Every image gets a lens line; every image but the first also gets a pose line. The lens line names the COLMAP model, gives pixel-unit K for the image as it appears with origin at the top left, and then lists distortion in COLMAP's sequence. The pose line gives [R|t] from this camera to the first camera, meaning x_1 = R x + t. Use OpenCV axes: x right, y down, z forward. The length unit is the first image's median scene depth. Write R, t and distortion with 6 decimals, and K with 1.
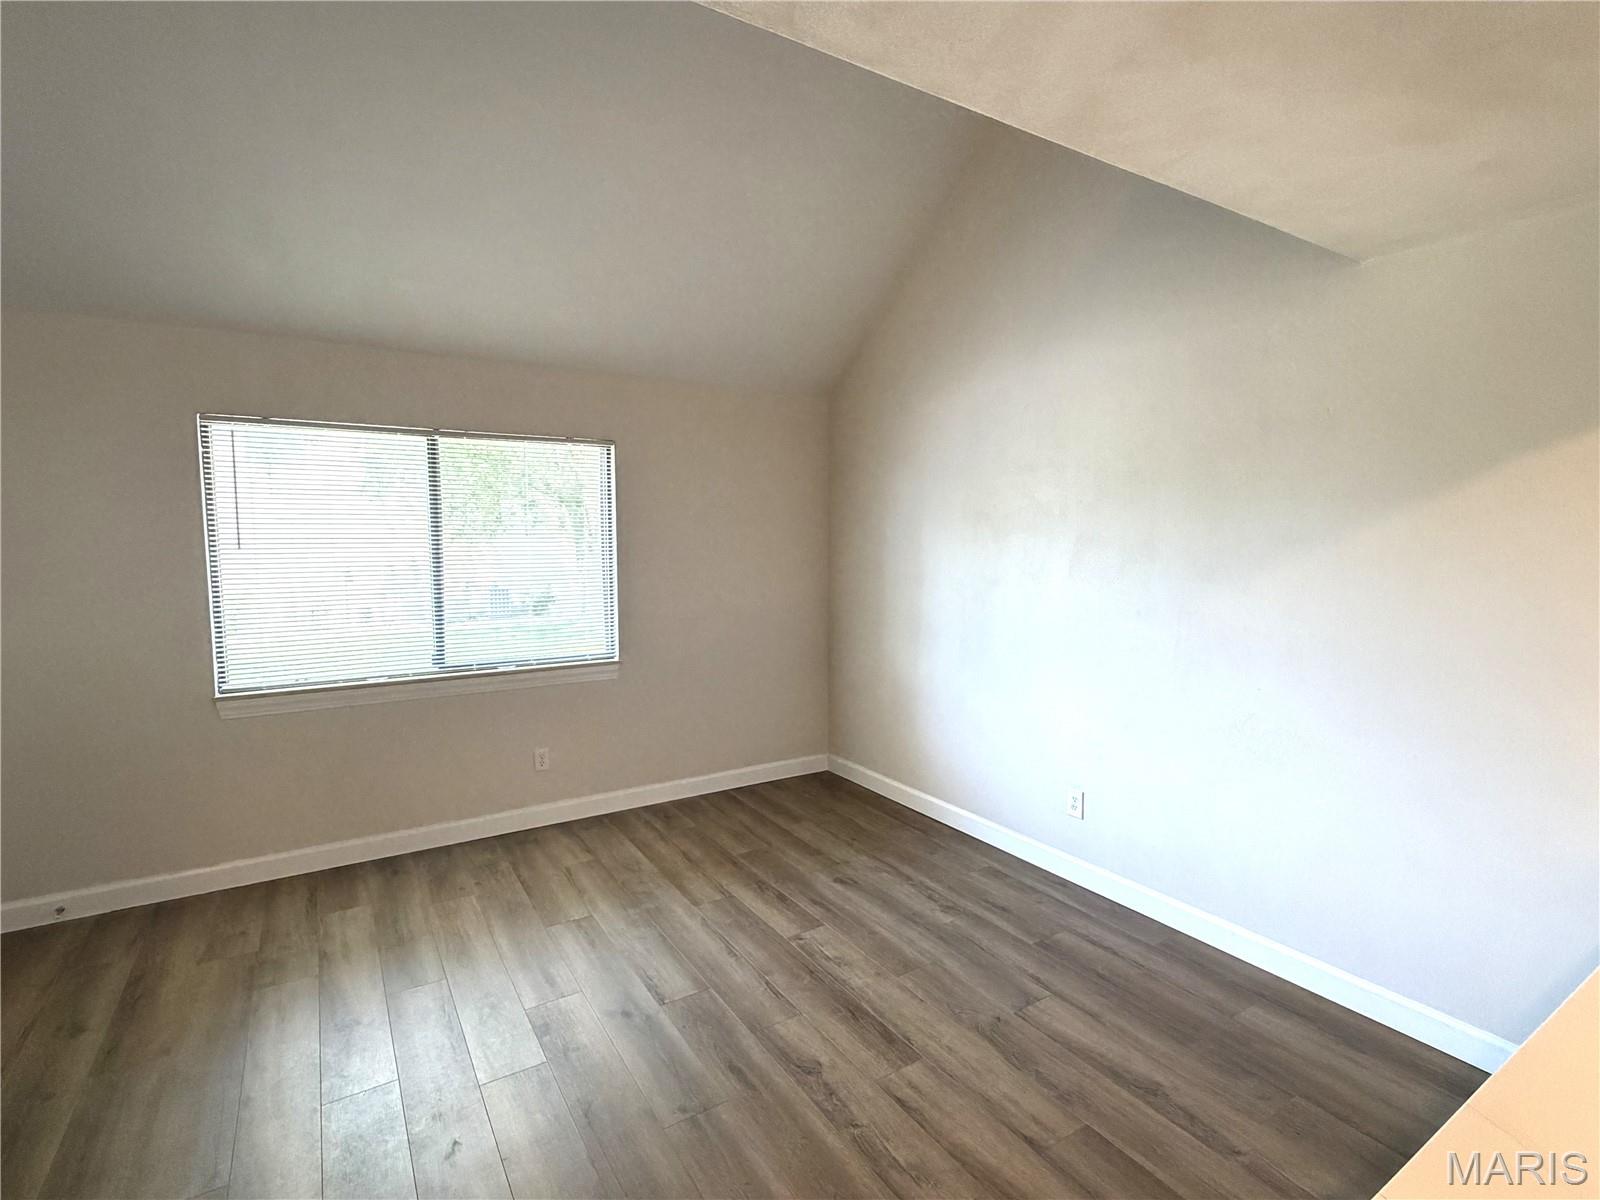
lens RADIAL K [[770.9, 0, 800.0], [0, 770.9, 600.0], [0, 0, 1]] dist [-0.001446, -0.000514]
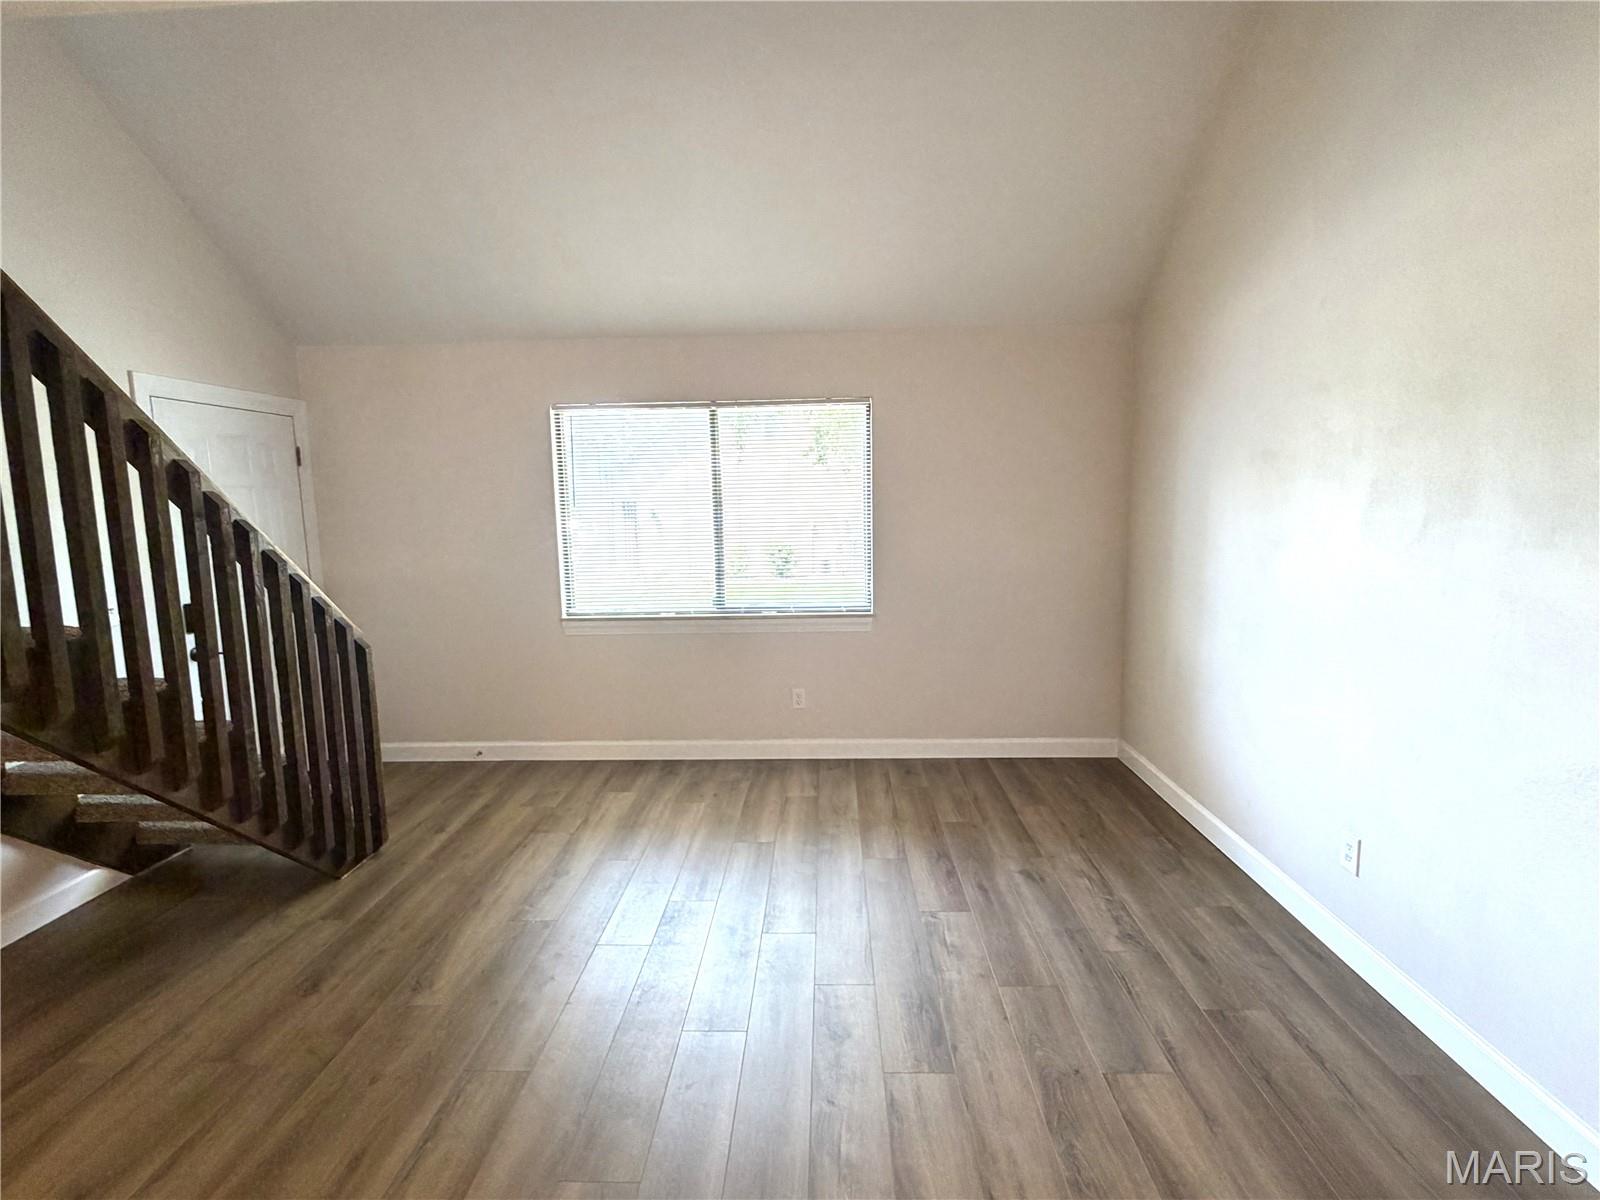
lens RADIAL K [[770.9, 0, 800.0], [0, 770.9, 600.0], [0, 0, 1]] dist [-0.001446, -0.000514]
pose [[0.823824, 0.060412, -0.563618, 0.319890], [-0.030258, 0.997574, 0.062699, -0.001696], [0.566038, -0.034599, 0.823653, 0.121984]]
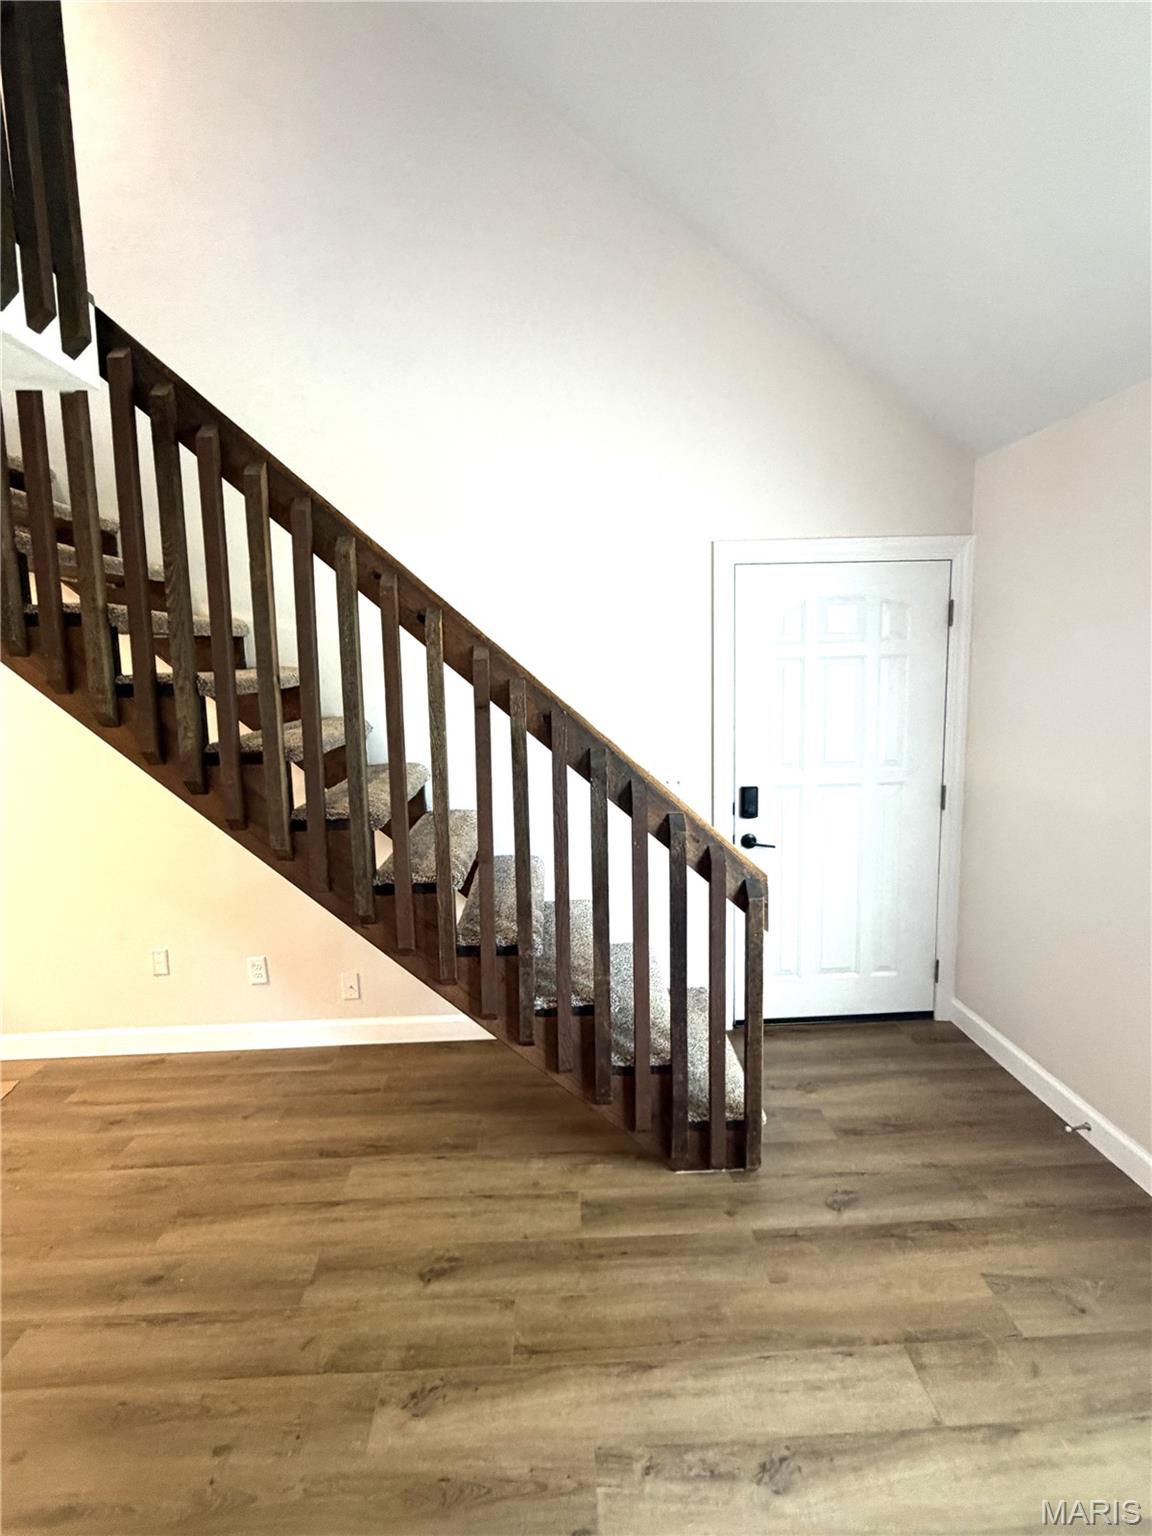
lens RADIAL K [[733.7, 0, 576.0], [0, 733.7, 768.0], [0, 0, 1]] dist [-0.001065, 0.000149]
pose [[-0.506751, 0.120405, -0.853643, -0.050609], [-0.049895, 0.984443, 0.168473, -0.072283], [0.860647, 0.127967, -0.492860, 0.766592]]
